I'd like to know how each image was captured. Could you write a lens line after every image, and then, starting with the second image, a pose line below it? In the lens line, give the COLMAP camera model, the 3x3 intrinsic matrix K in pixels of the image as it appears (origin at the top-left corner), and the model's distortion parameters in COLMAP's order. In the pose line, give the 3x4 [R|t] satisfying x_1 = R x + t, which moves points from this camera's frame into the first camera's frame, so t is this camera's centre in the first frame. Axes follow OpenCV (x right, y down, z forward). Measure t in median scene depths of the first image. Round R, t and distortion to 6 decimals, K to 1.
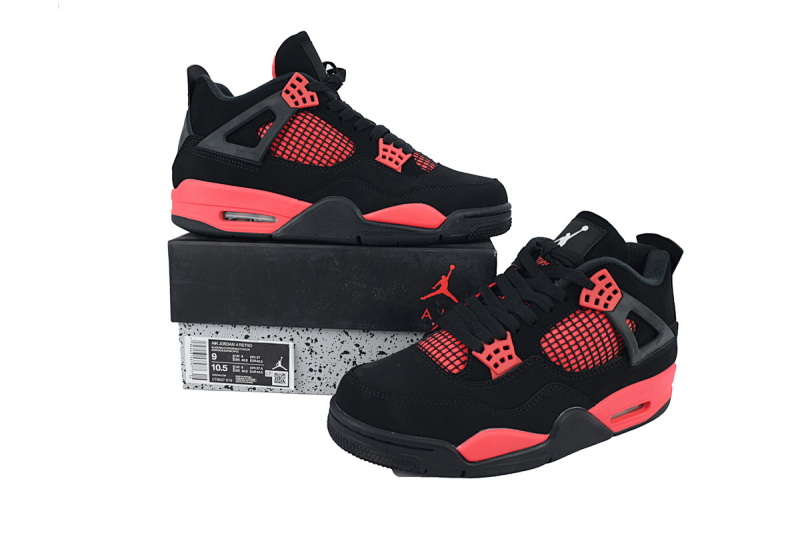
lens RADIAL K [[646.9, 0, 400.0], [0, 646.9, 266.5], [0, 0, 1]] dist [-0.000788, 0.000248]
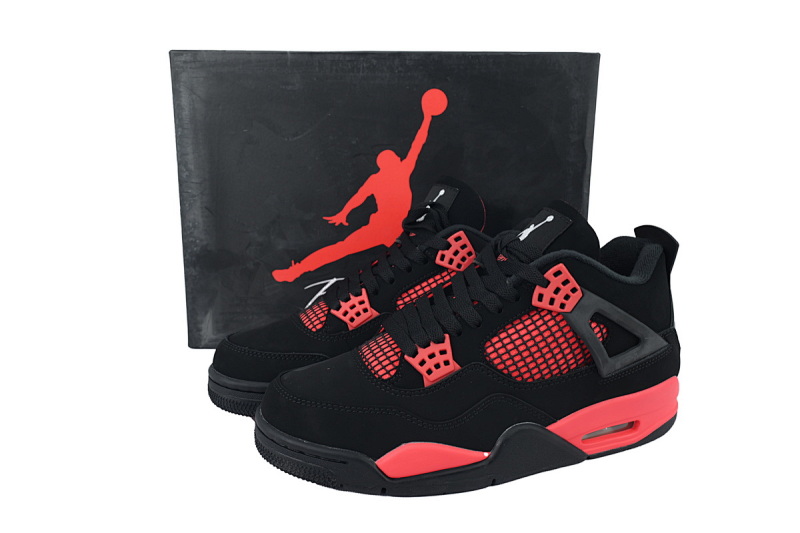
lens RADIAL K [[646.9, 0, 400.0], [0, 646.9, 266.5], [0, 0, 1]] dist [-0.000788, 0.000248]
pose [[0.980775, -0.006120, -0.195046, 0.274052], [0.001888, 0.999759, -0.021876, 0.026364], [0.195133, 0.021087, 0.980550, 0.108796]]
